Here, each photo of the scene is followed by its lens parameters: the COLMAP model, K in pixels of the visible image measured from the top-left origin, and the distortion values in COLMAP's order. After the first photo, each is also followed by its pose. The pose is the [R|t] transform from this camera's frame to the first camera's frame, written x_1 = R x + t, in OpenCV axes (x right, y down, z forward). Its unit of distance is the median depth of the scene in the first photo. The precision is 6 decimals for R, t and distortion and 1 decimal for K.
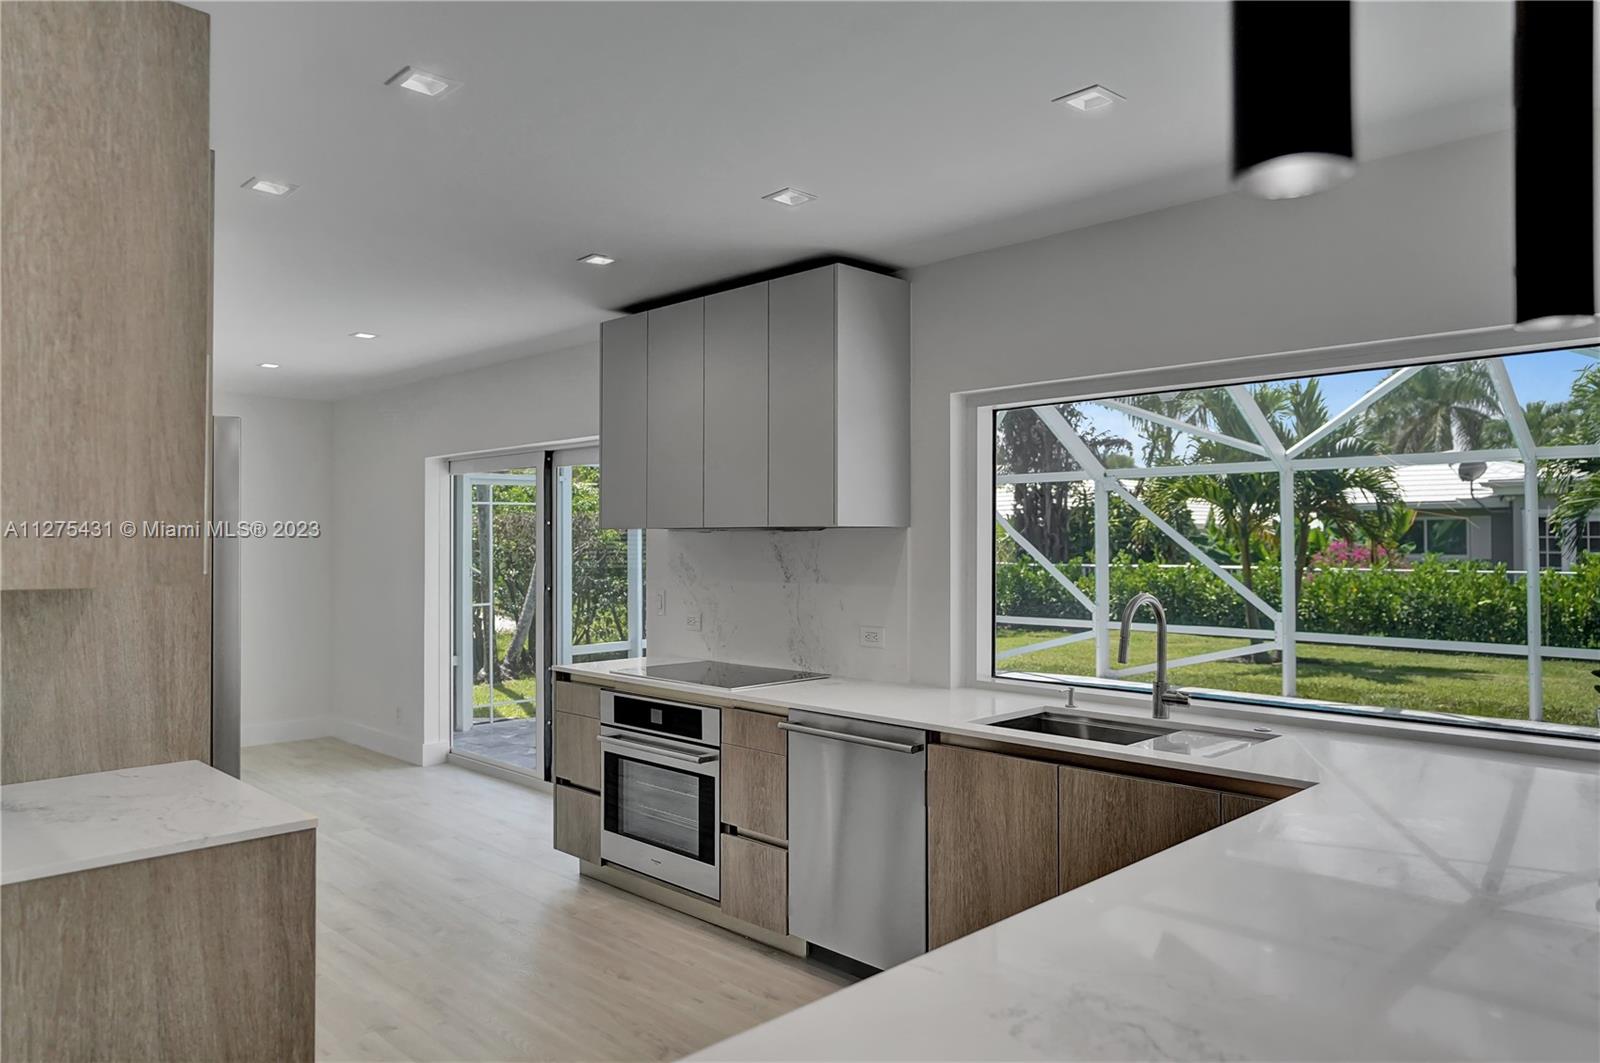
lens RADIAL K [[1071.4, 0, 800.8], [0, 1071.4, 524.3], [0, 0, 1]] dist [0.013776, 0.013379]
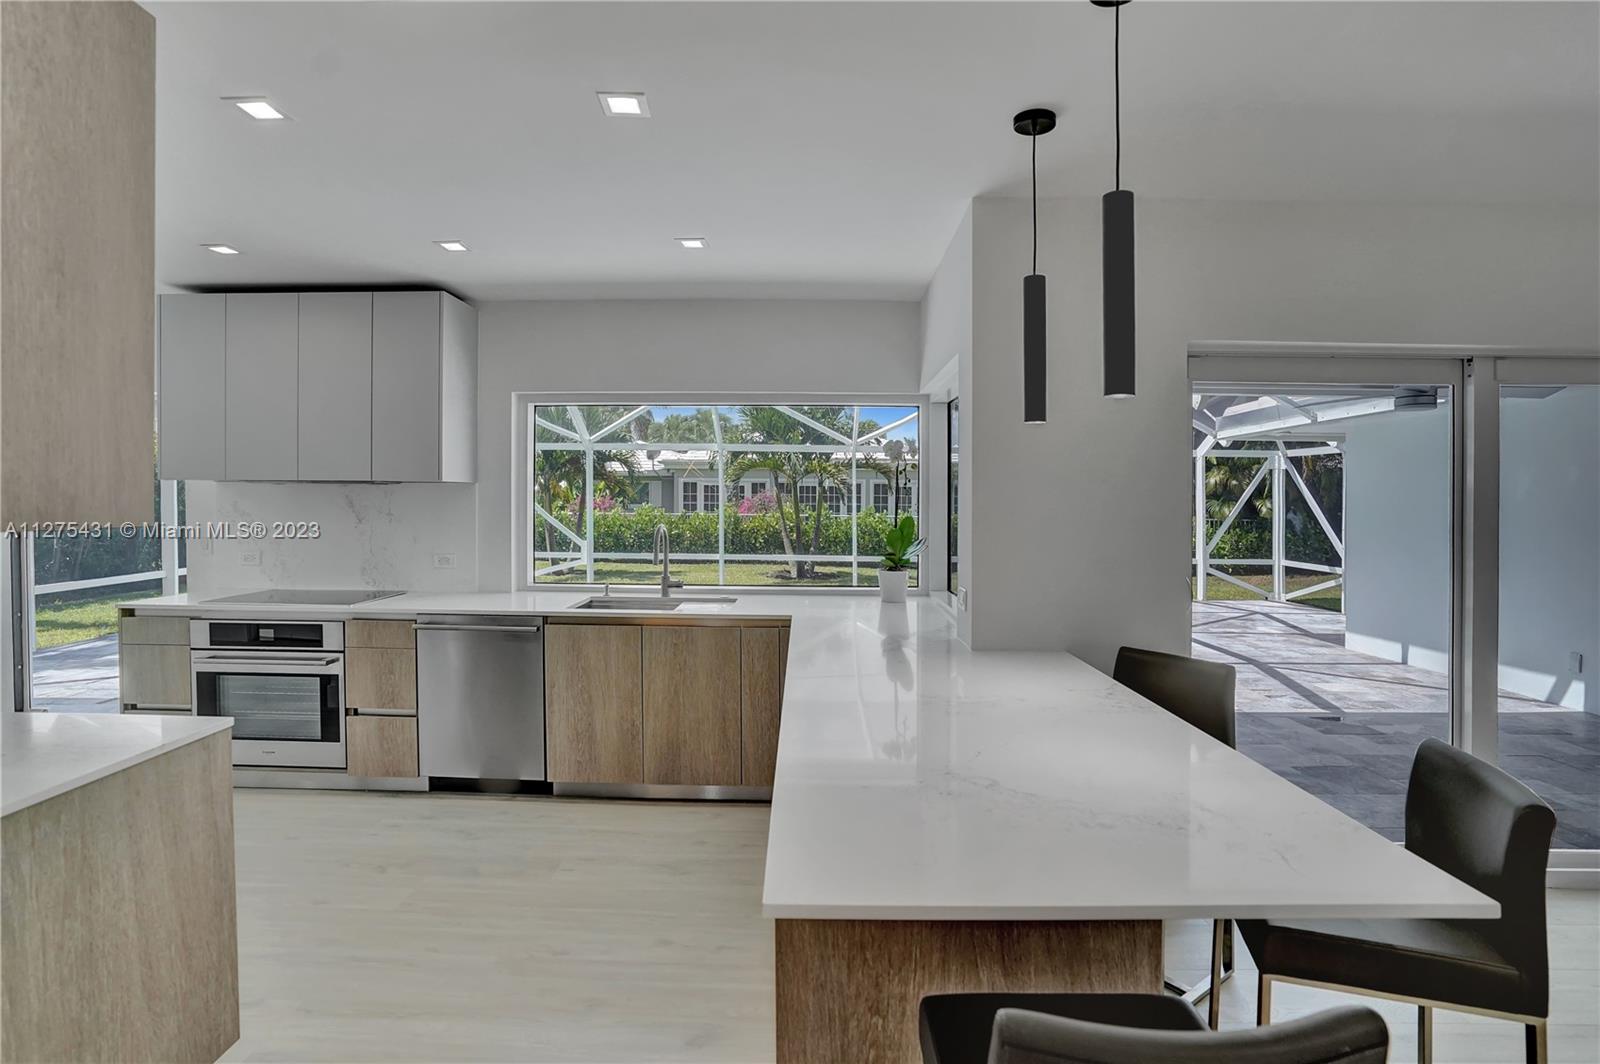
lens RADIAL K [[761.2, 0, 786.2], [0, 761.2, 511.0], [0, 0, 1]] dist [-0.050148, 0.017151]
pose [[0.713529, -0.005611, 0.700603, -0.308093], [-0.020907, 0.999352, 0.029297, 0.001721], [-0.700314, -0.035551, 0.712949, -0.009492]]
